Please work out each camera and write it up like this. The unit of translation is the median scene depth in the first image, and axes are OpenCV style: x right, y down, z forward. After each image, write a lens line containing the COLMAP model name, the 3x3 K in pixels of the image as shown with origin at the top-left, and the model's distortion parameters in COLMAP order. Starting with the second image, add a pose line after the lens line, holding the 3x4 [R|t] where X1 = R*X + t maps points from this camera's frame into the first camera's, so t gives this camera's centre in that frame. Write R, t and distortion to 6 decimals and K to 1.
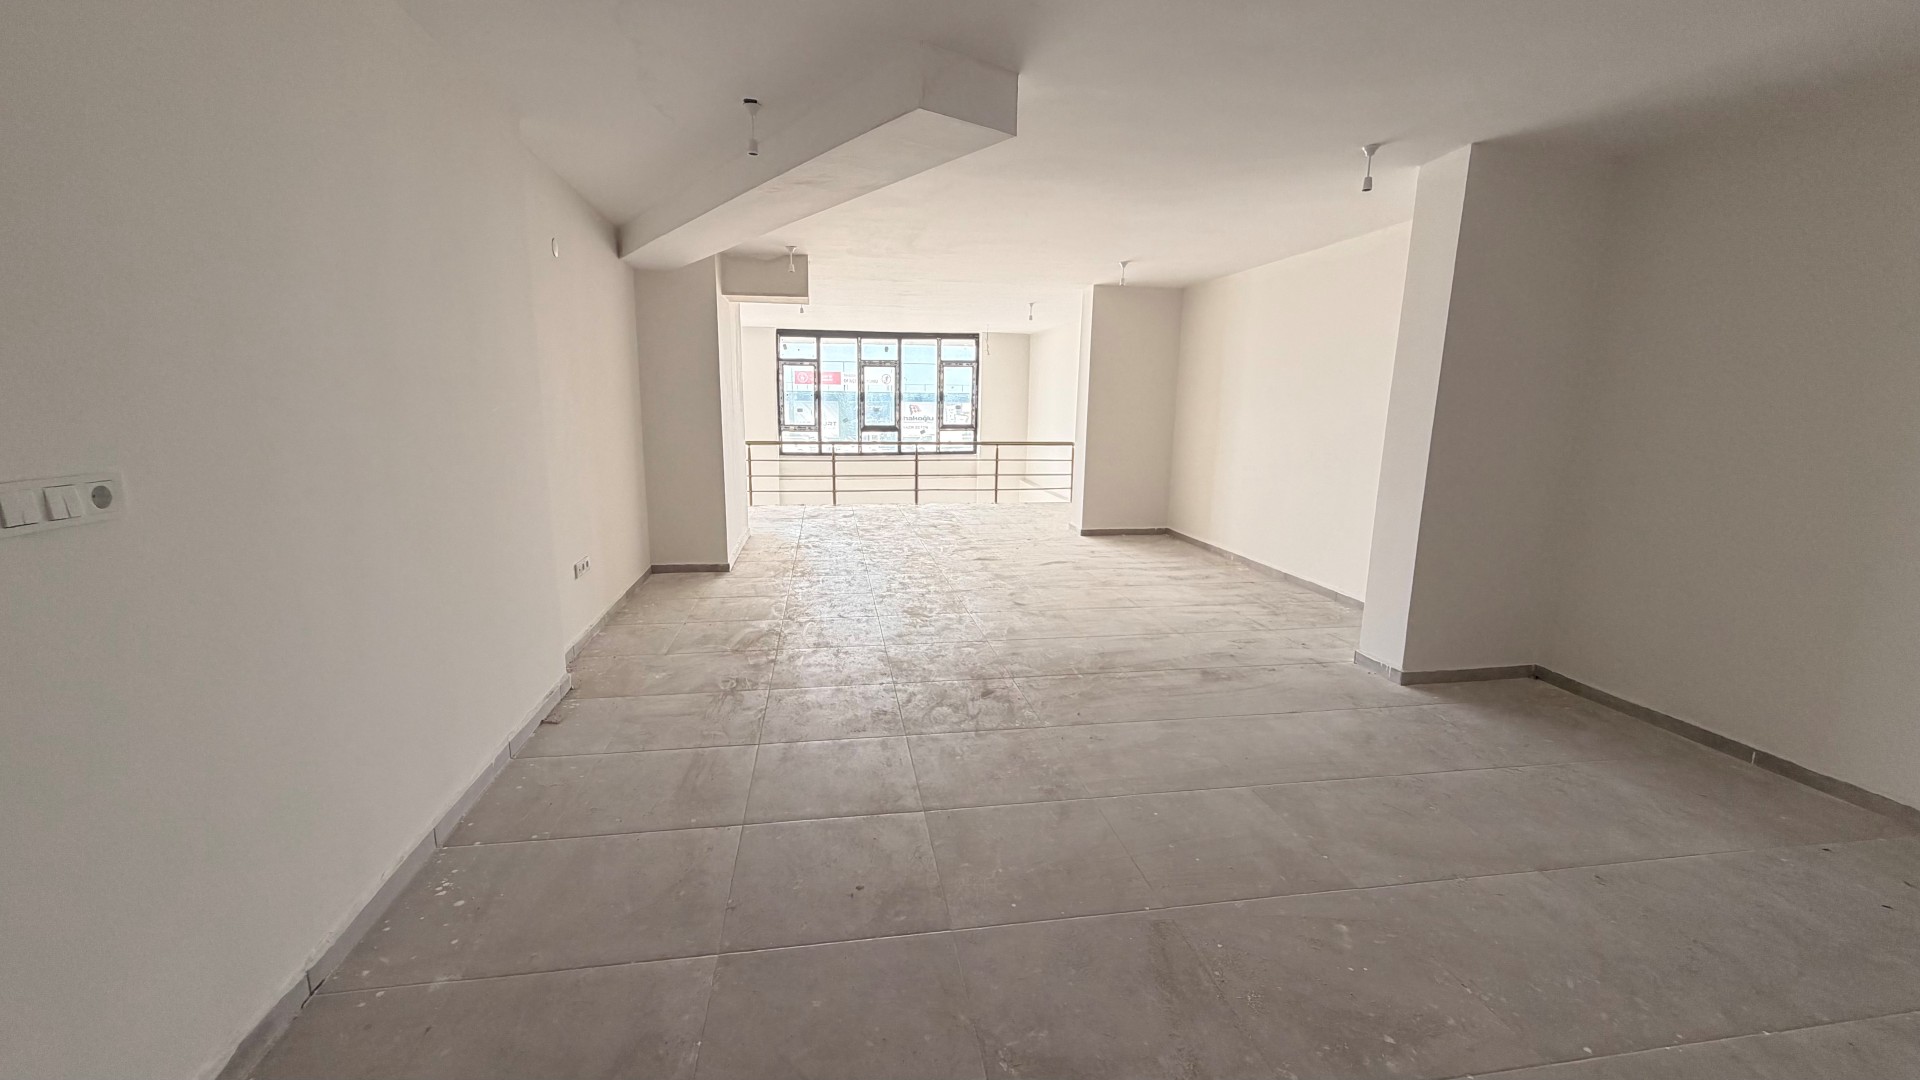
lens RADIAL K [[763.7, 0, 957.6], [0, 763.7, 539.8], [0, 0, 1]] dist [0.002411, -0.000231]
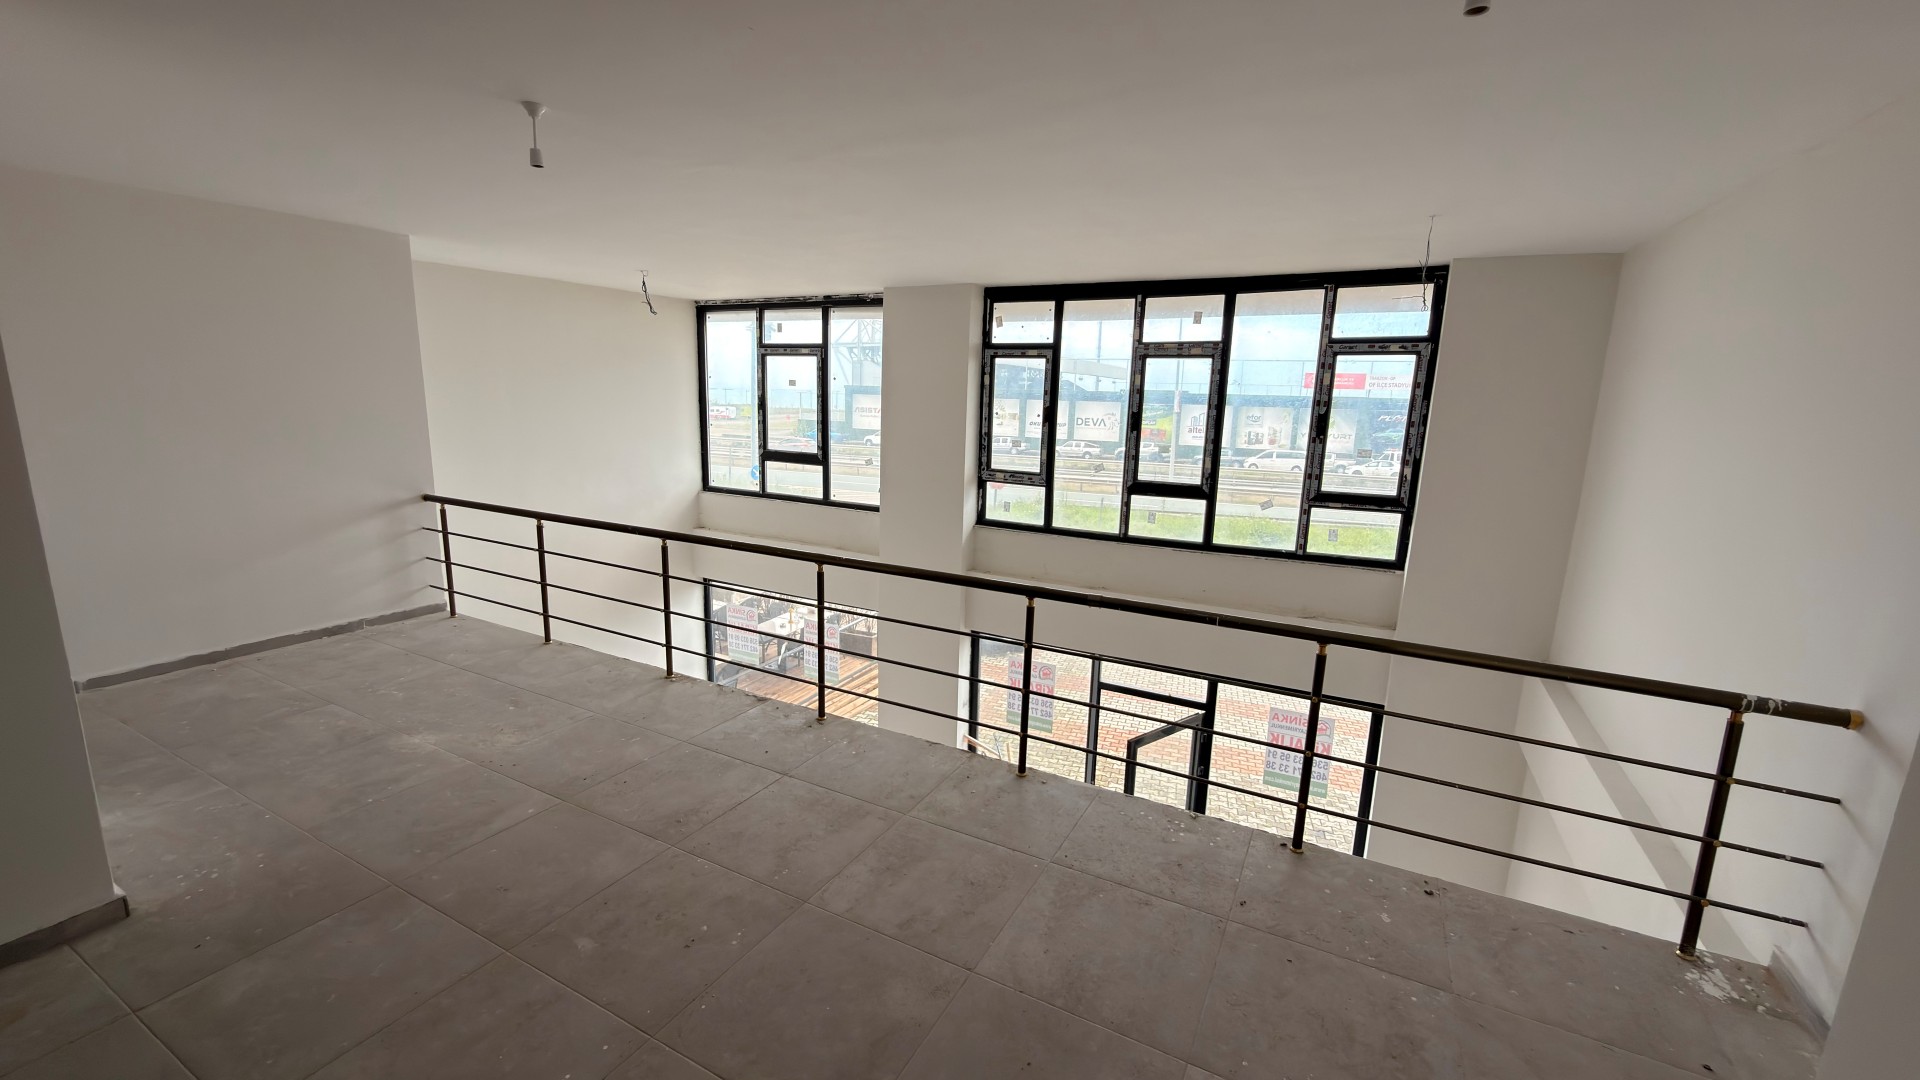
lens RADIAL K [[763.7, 0, 957.6], [0, 763.7, 539.8], [0, 0, 1]] dist [0.002411, -0.000231]
pose [[0.789758, 0.124360, -0.600680, 0.082471], [-0.127196, 0.991151, 0.037965, -0.118446], [0.600086, 0.046421, 0.798588, 0.558988]]
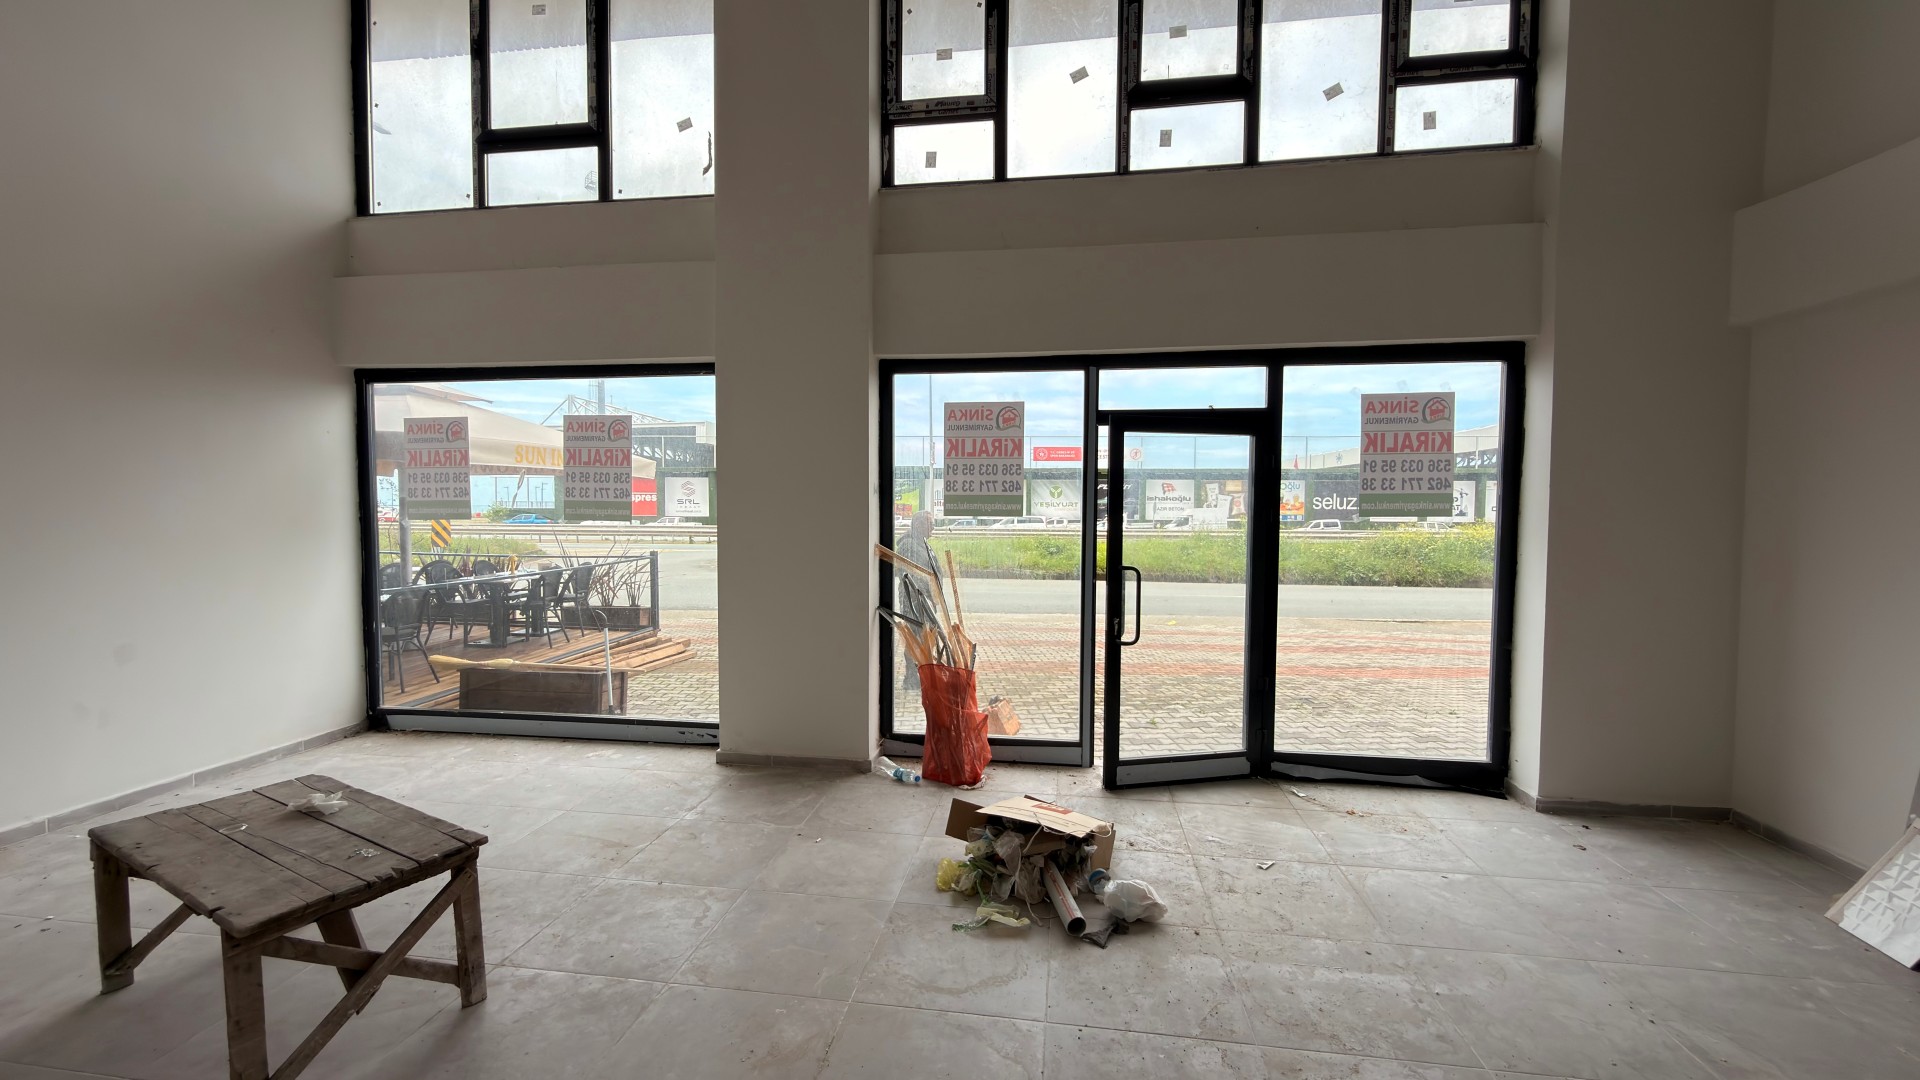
lens RADIAL K [[763.7, 0, 957.6], [0, 763.7, 539.8], [0, 0, 1]] dist [0.002411, -0.000231]
pose [[0.950938, 0.010667, -0.309198, -0.093774], [-0.055691, 0.988982, -0.137158, 0.087413], [0.304328, 0.147648, 0.941055, 0.711945]]
